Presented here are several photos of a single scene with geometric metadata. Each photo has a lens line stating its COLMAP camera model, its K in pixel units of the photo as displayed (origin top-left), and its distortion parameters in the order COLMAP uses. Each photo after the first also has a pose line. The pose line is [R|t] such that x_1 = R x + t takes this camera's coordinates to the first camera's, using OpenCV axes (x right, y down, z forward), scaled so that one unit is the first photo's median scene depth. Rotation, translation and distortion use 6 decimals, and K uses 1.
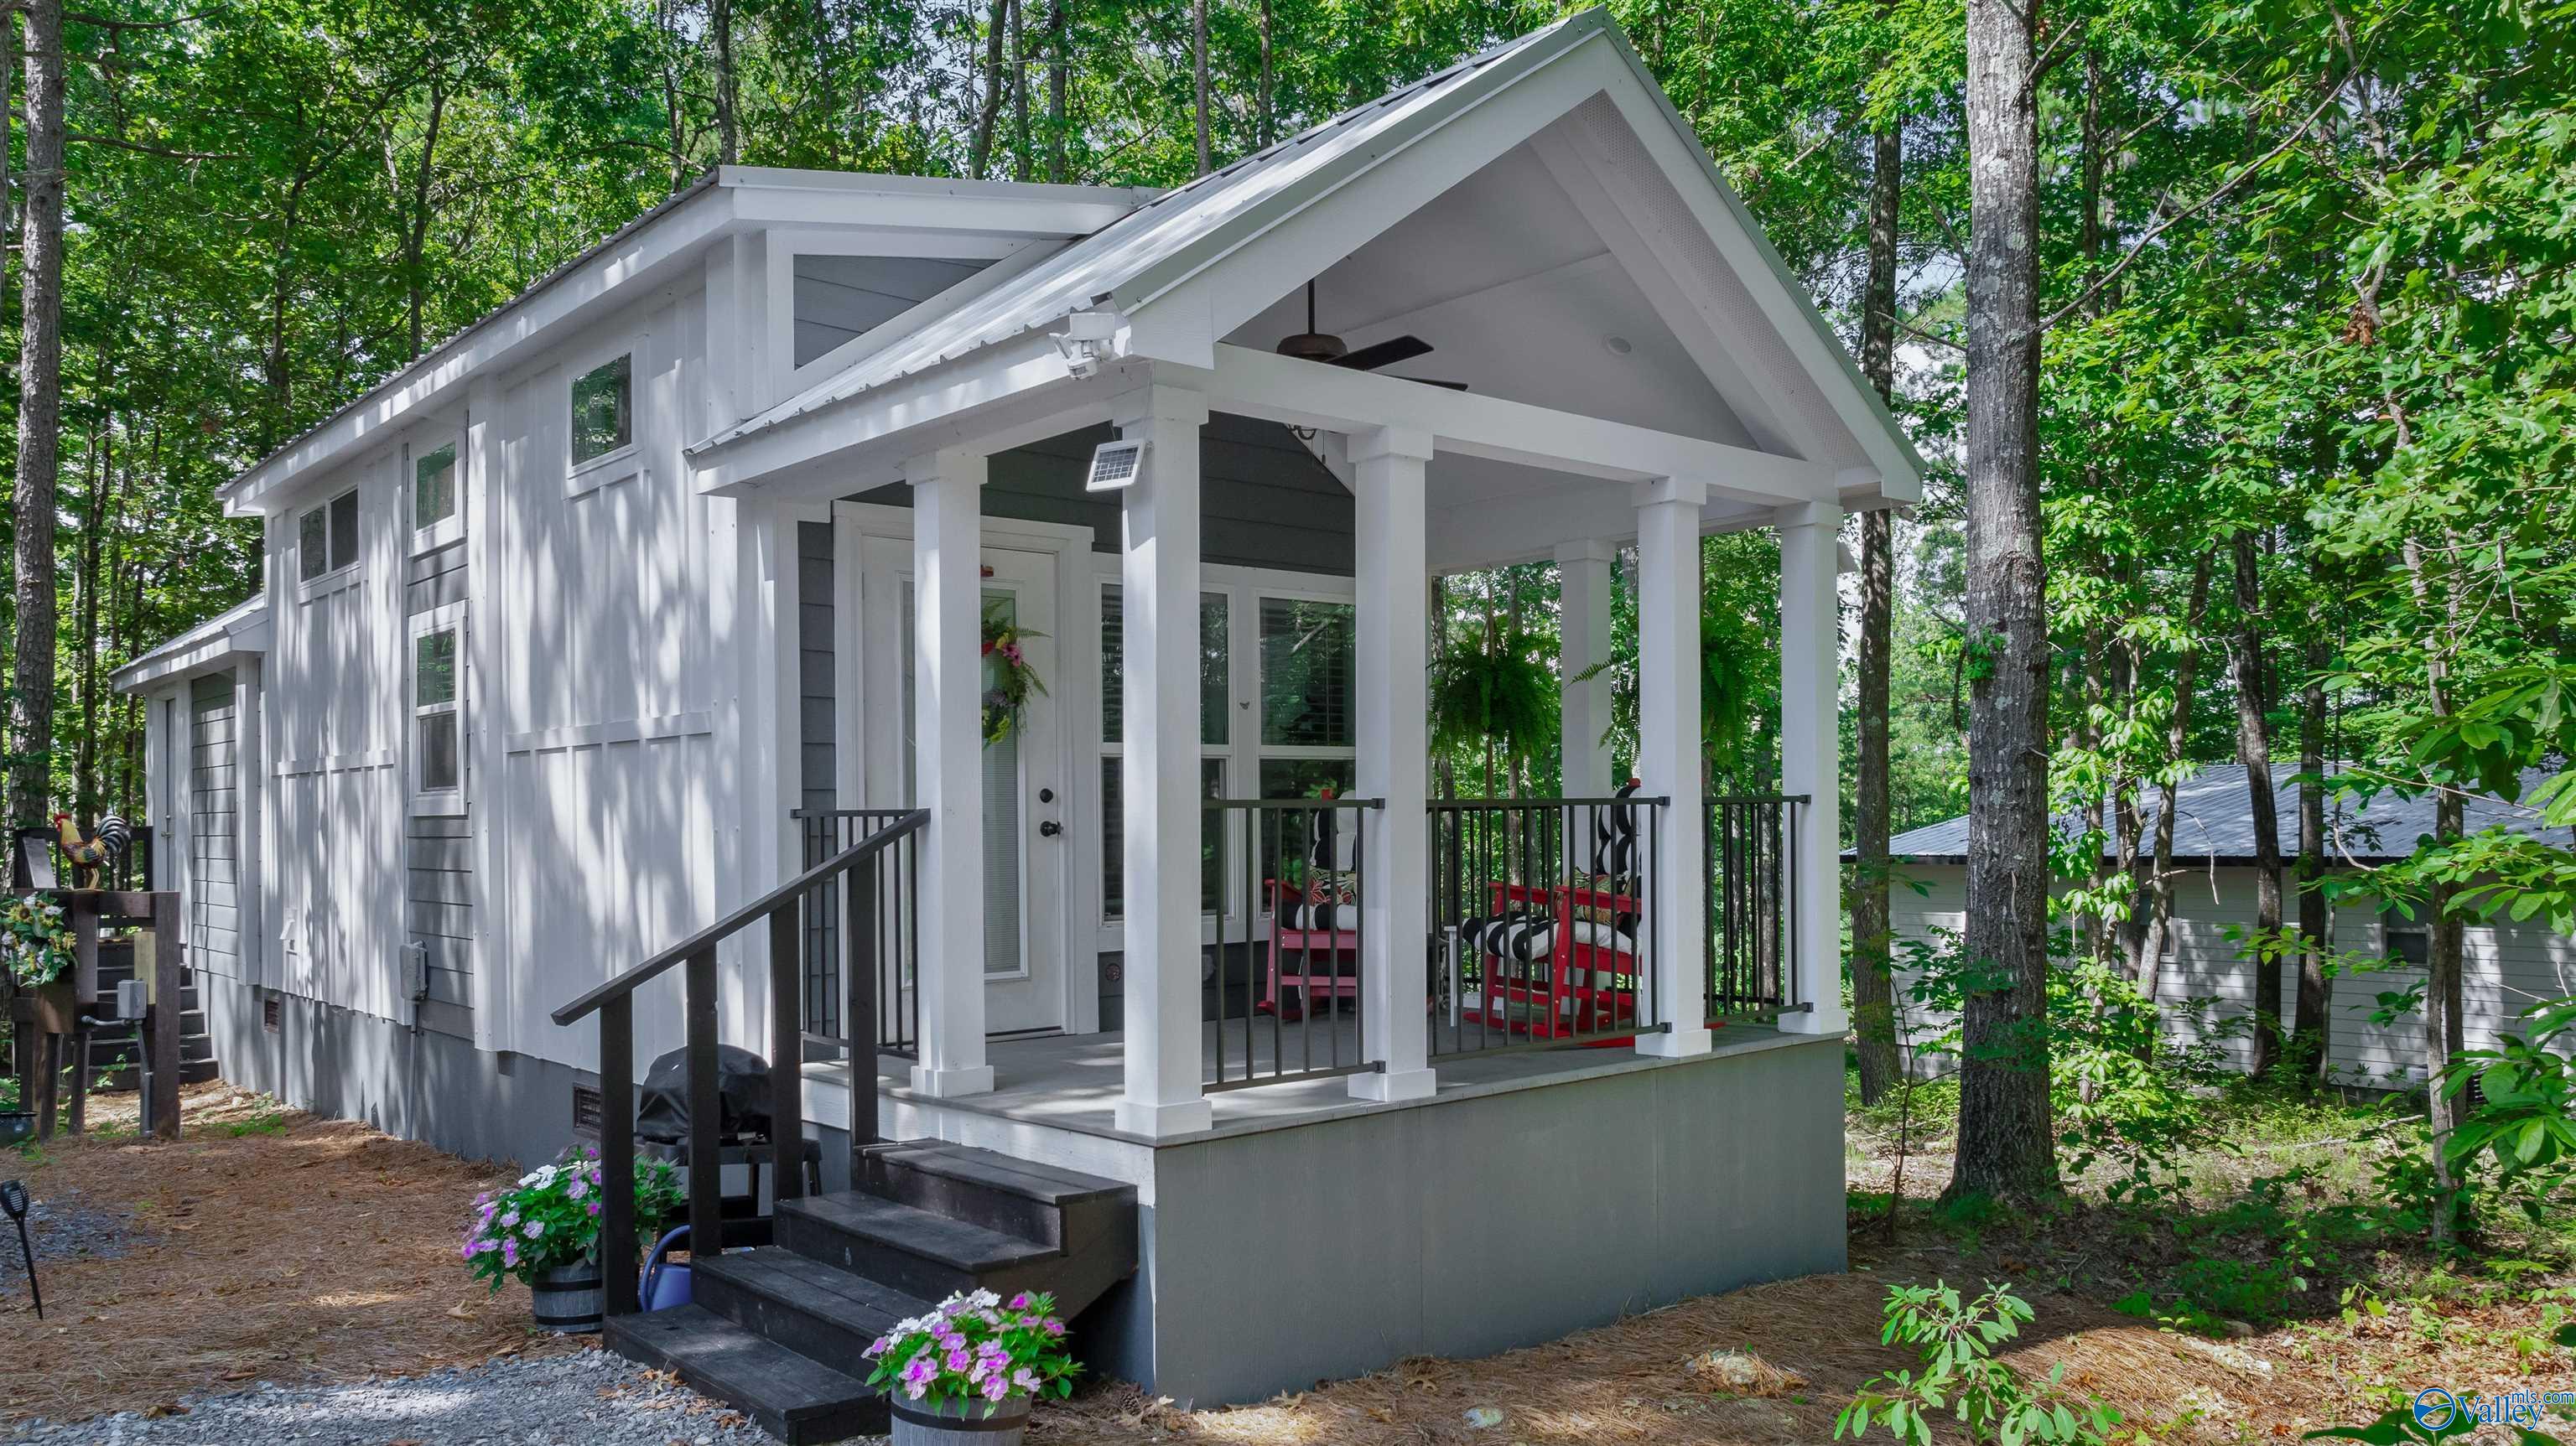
lens RADIAL K [[1879.1, 0, 1238.1], [0, 1879.1, 801.7], [0, 0, 1]] dist [-0.003837, -0.004103]
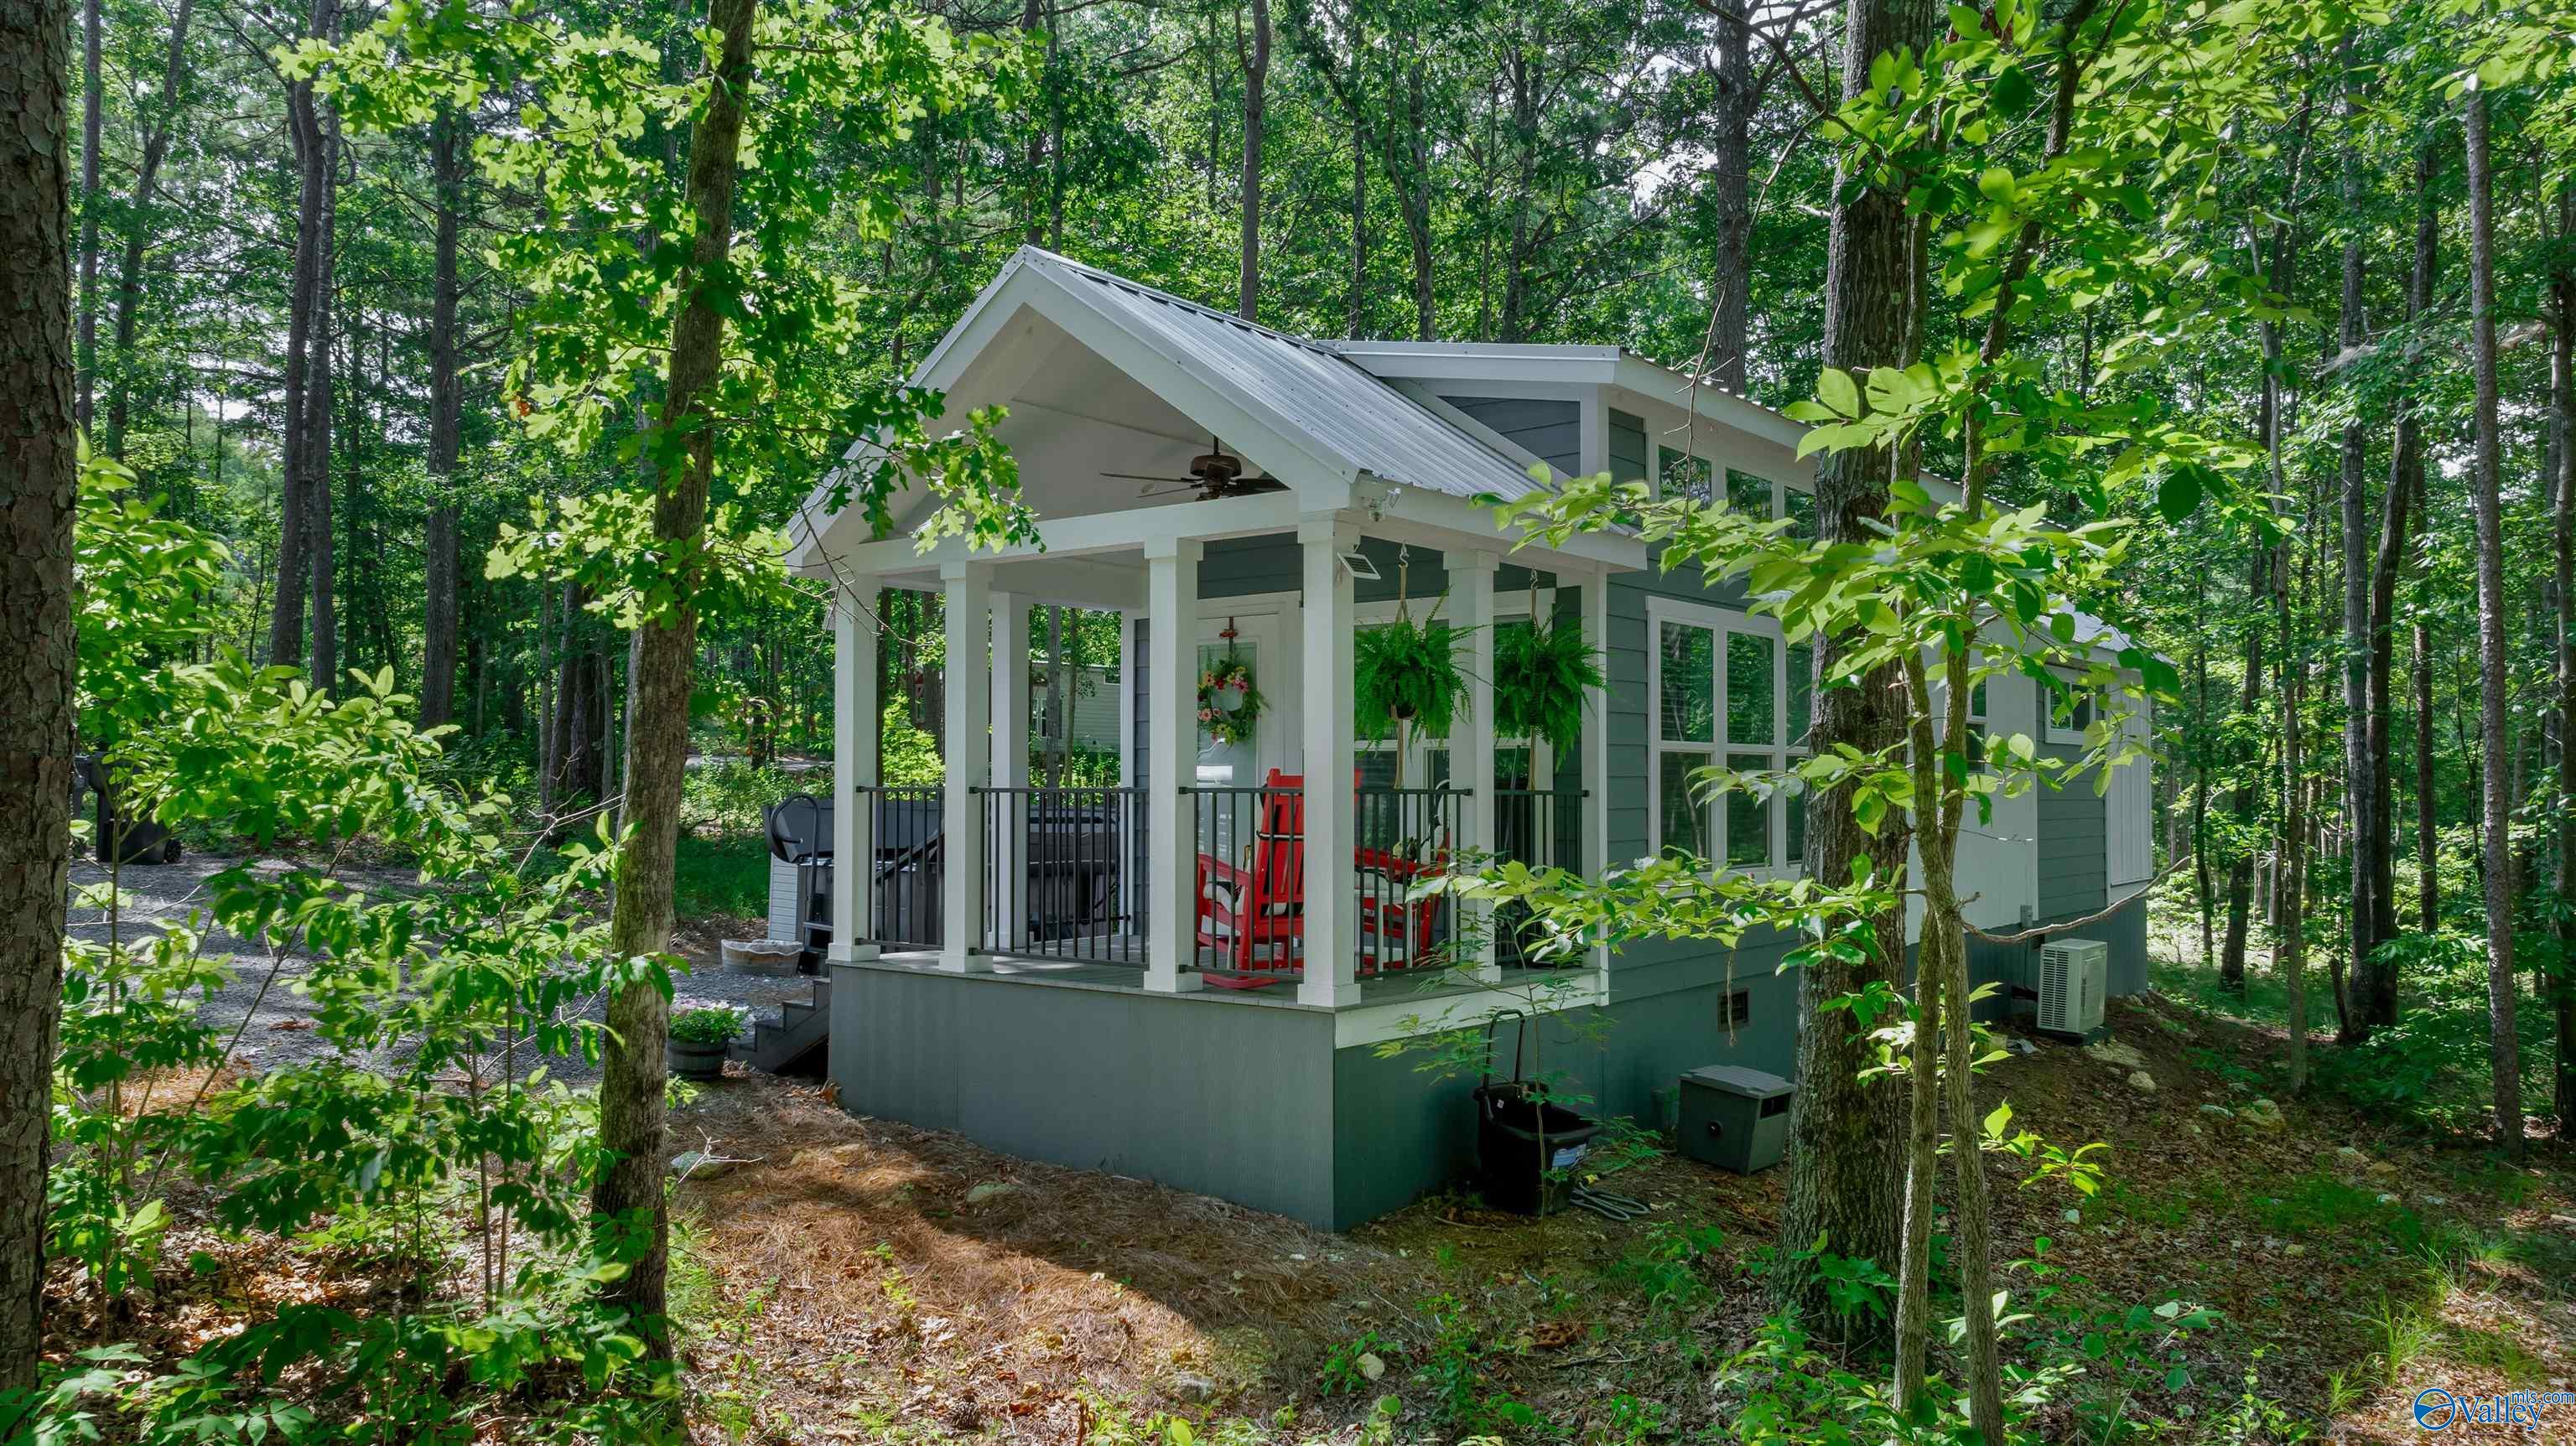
lens RADIAL K [[1868.9, 0, 1286.6], [0, 1868.9, 742.1], [0, 0, 1]] dist [0.007703, -0.000590]
pose [[0.187395, -0.012048, -0.982211, 1.394590], [0.000594, 0.999926, -0.012152, -0.016481], [0.982284, 0.001694, 0.187388, 0.786395]]
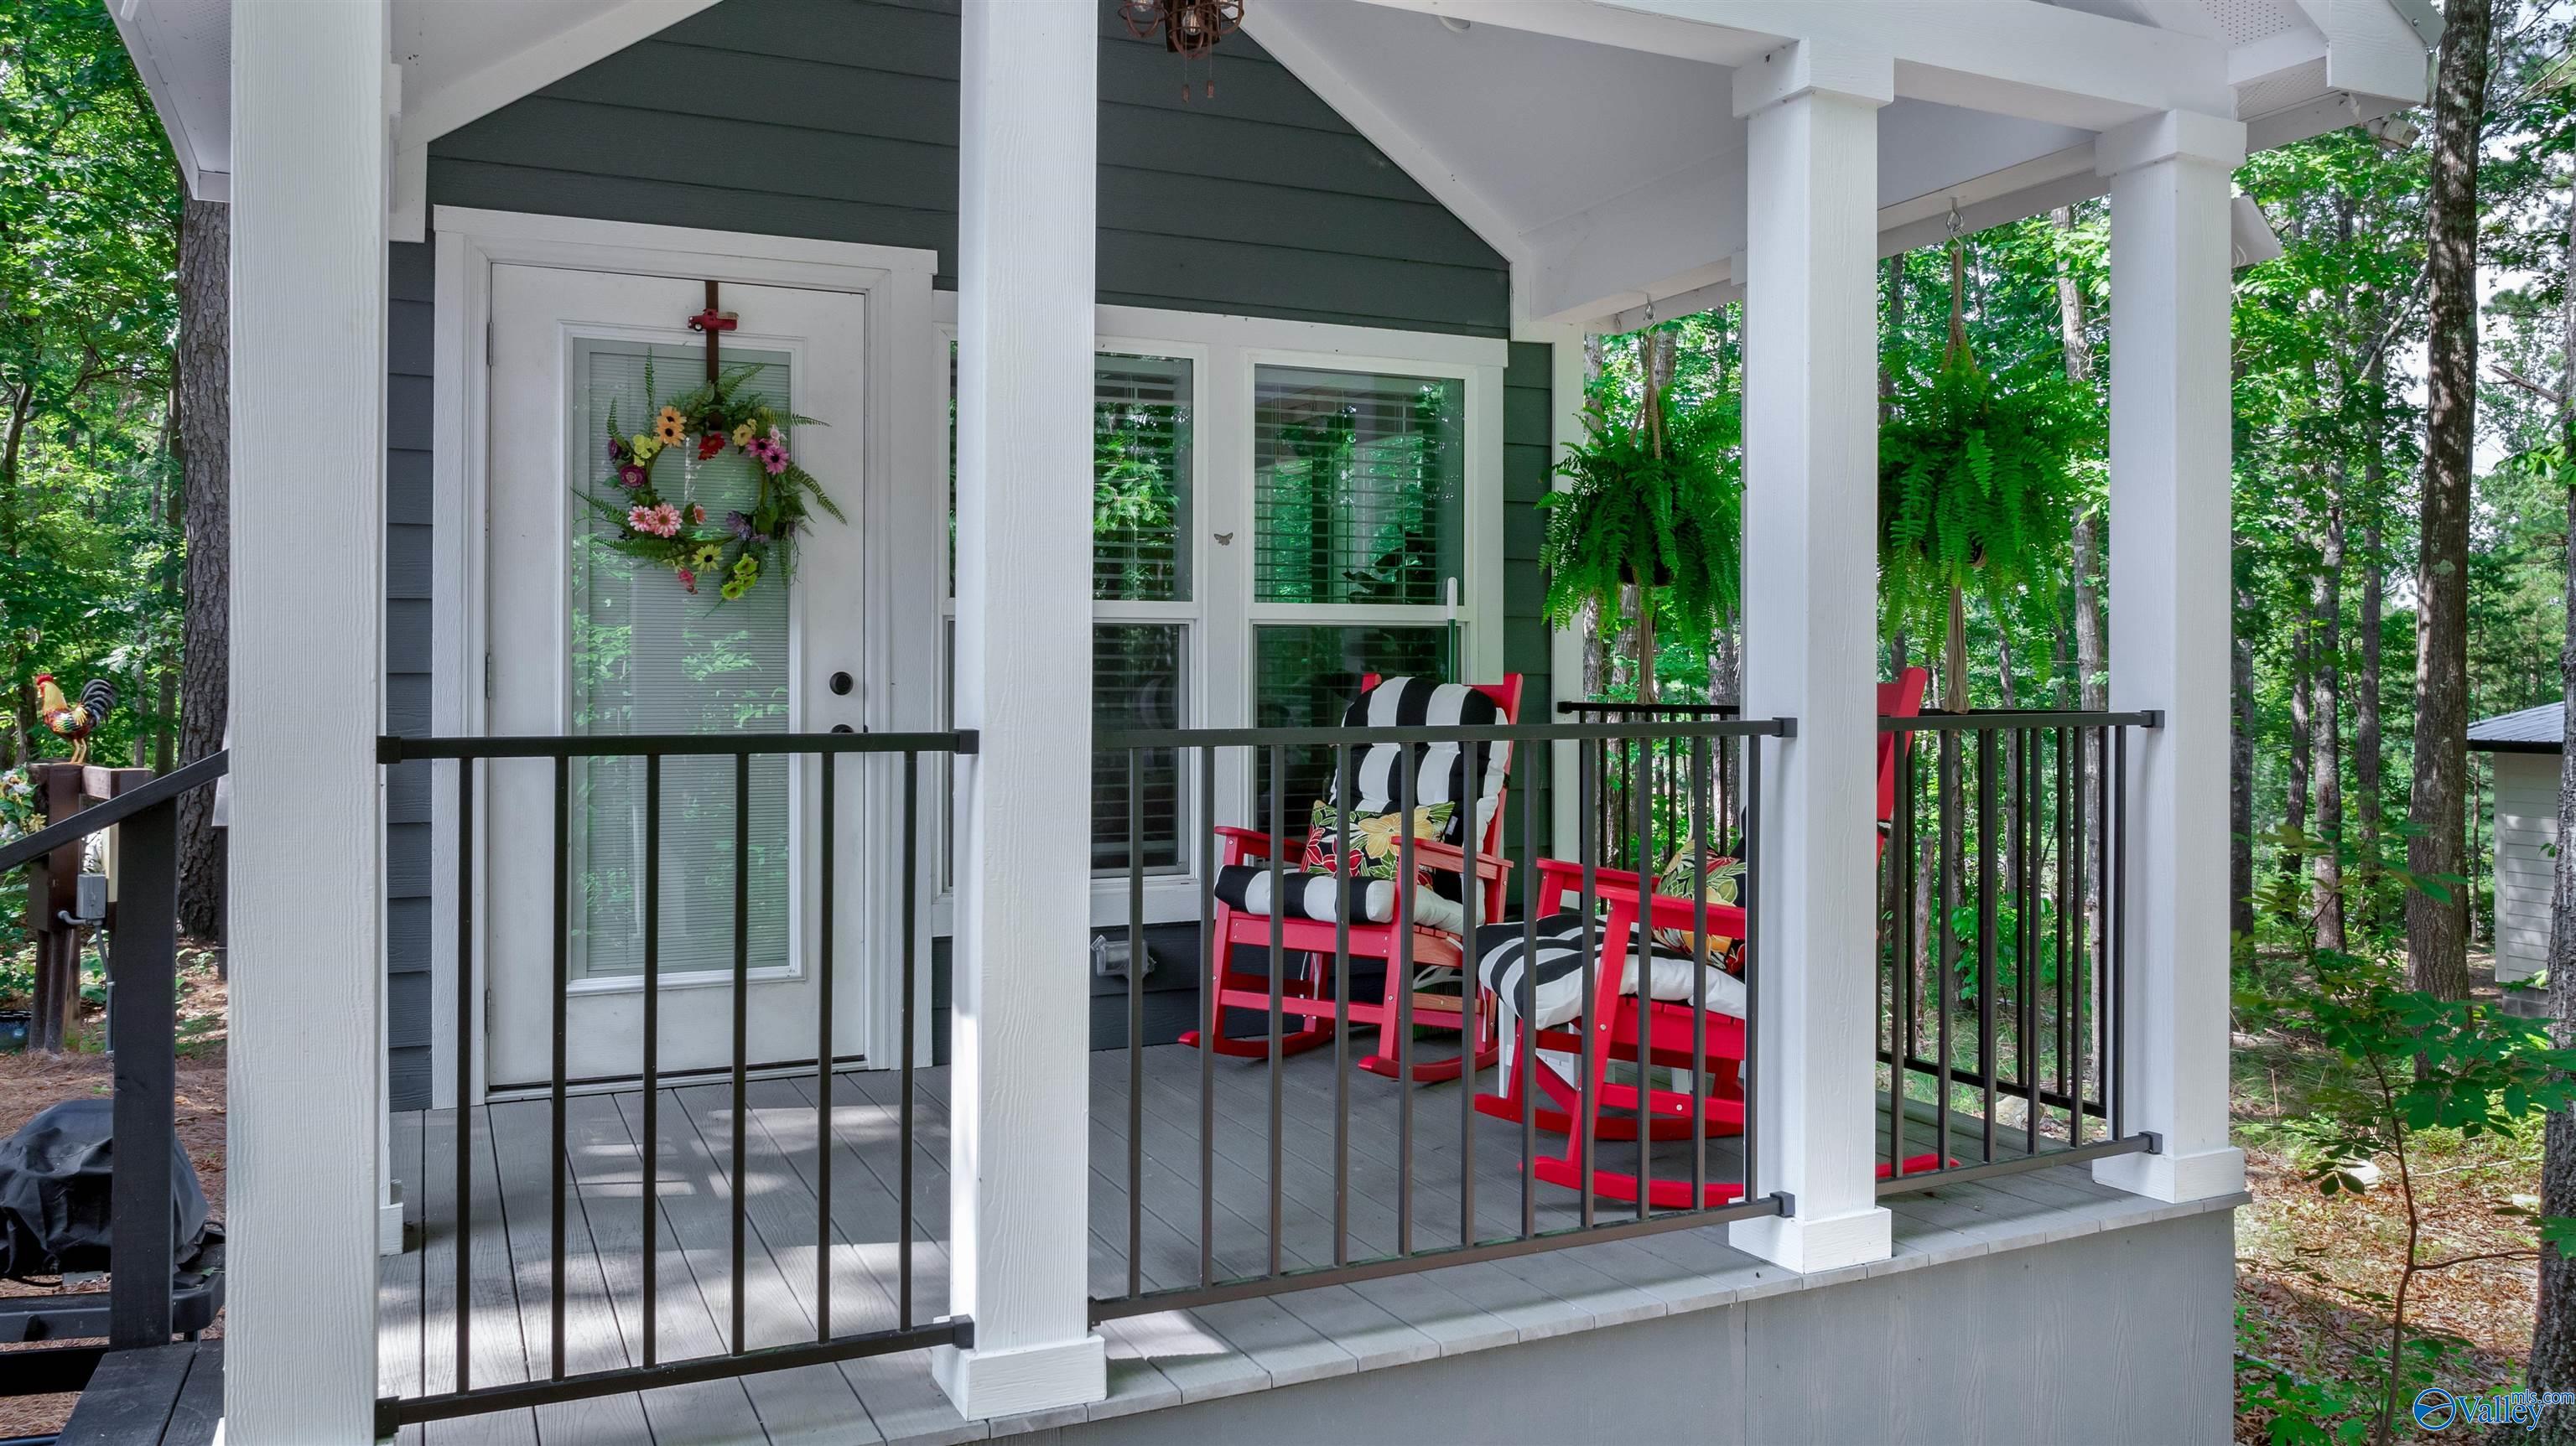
lens RADIAL K [[1827.4, 0, 1293.7], [0, 1827.4, 641.2], [0, 0, 1]] dist [0.004473, 0.000622]
pose [[0.966875, 0.010054, -0.255053, 0.210054], [-0.011333, 0.999930, -0.003543, -0.017860], [0.254999, 0.006316, 0.966921, 0.483871]]
